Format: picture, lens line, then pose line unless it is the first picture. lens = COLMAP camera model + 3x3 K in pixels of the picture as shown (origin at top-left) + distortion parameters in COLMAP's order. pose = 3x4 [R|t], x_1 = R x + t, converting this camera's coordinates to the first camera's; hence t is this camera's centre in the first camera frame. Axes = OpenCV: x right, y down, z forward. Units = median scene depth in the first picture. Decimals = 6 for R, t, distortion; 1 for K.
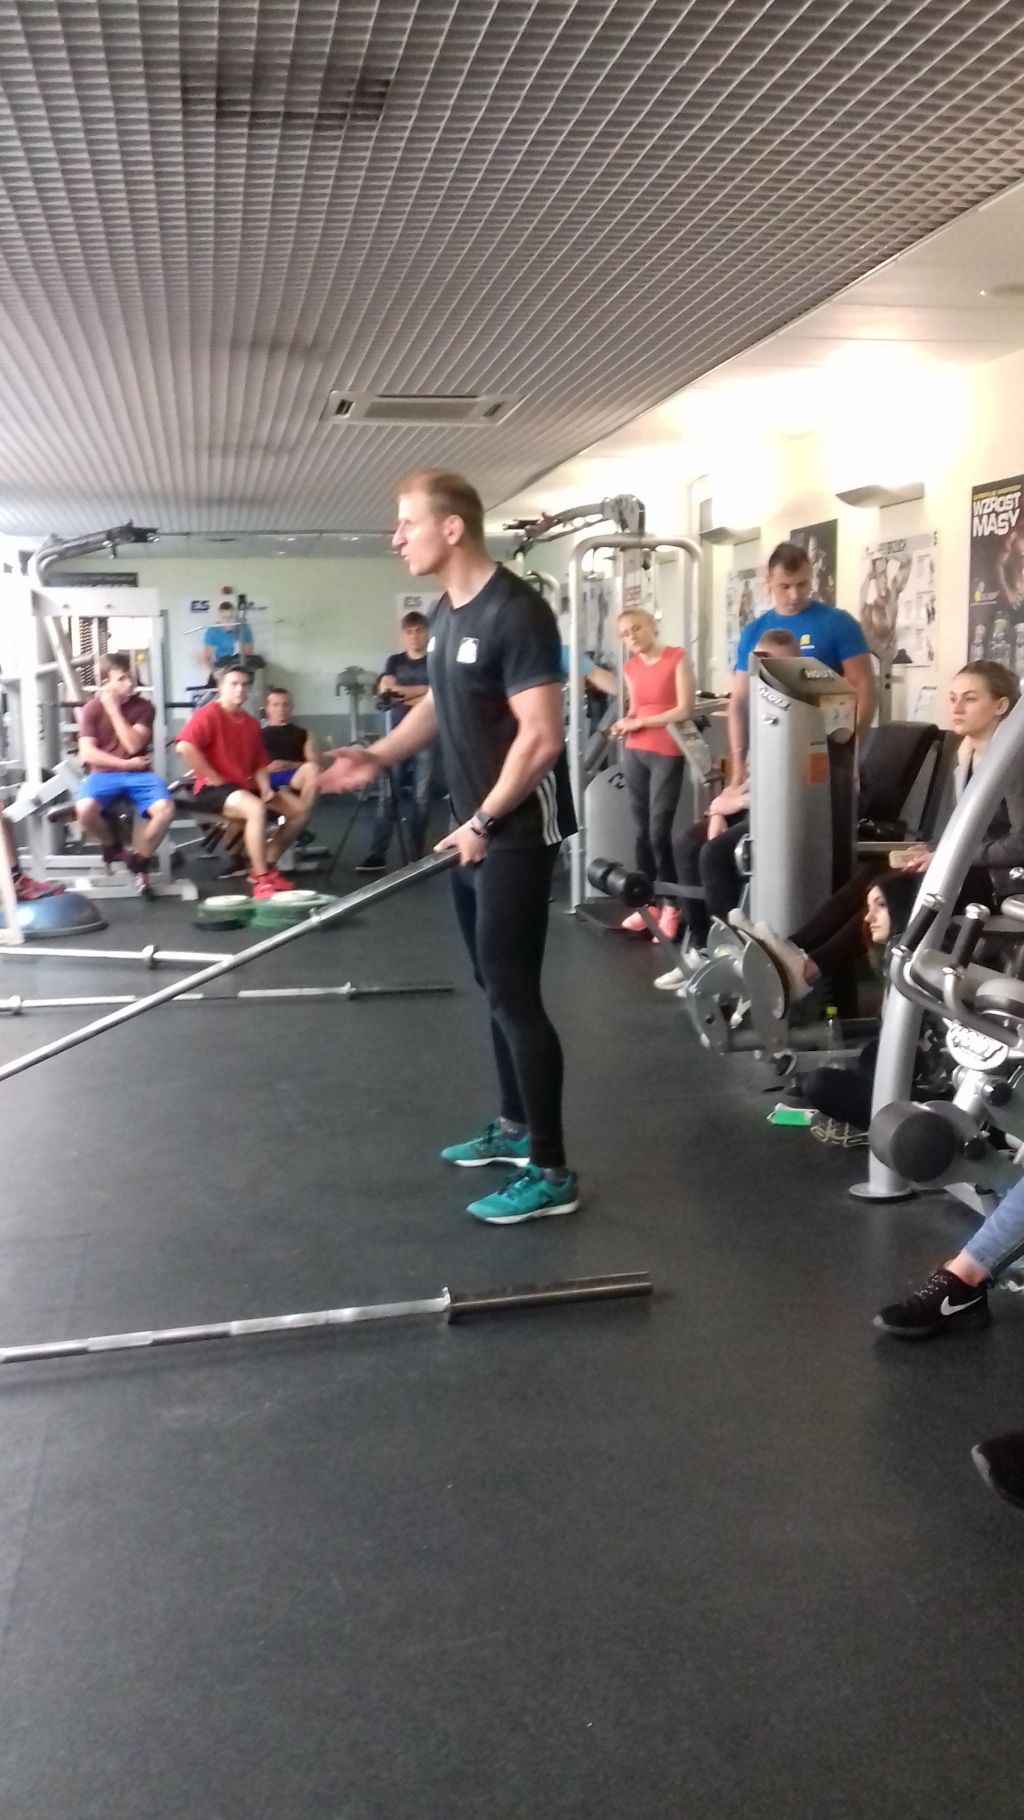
lens RADIAL K [[1652.5, 0, 491.1], [0, 1652.5, 891.3], [0, 0, 1]] dist [0.097484, -0.204742]
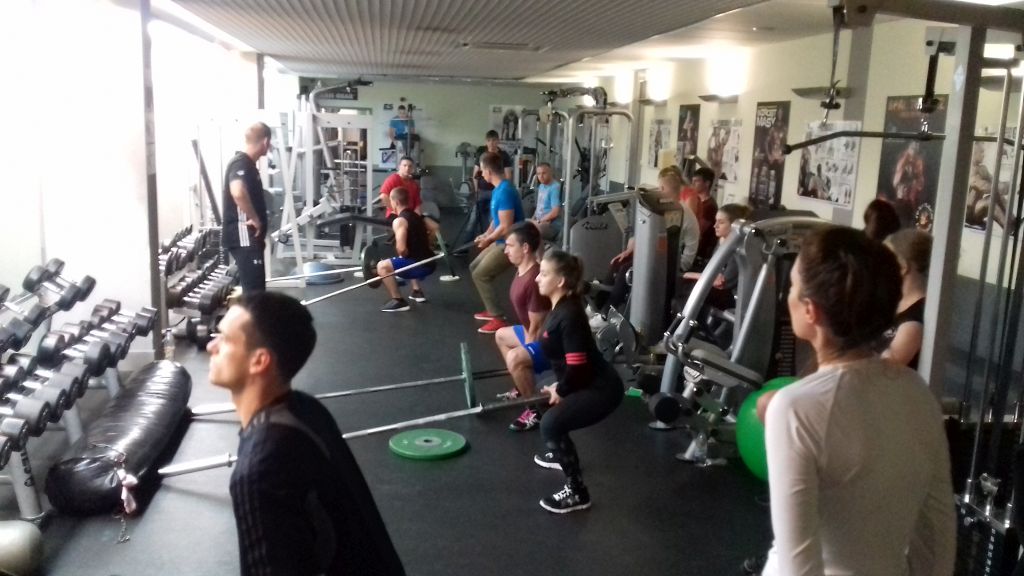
lens RADIAL K [[920.2, 0, 495.7], [0, 920.2, 306.0], [0, 0, 1]] dist [0.088843, -0.174320]
pose [[0.997489, 0.058379, -0.040095, 0.017495], [-0.055631, 0.996233, 0.066520, -0.043883], [0.043827, -0.064123, 0.996979, -0.216862]]
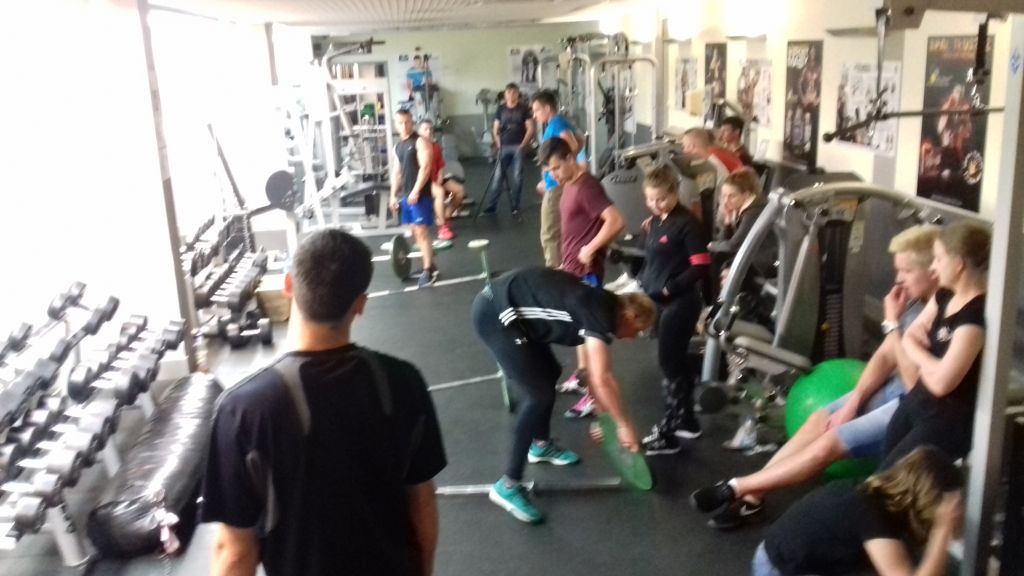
lens RADIAL K [[920.2, 0, 495.7], [0, 920.2, 306.0], [0, 0, 1]] dist [0.088843, -0.174320]
pose [[0.997032, -0.010098, -0.076319, 0.018273], [0.020812, 0.989802, 0.140920, -0.091529], [0.074118, -0.142090, 0.987075, -0.187599]]
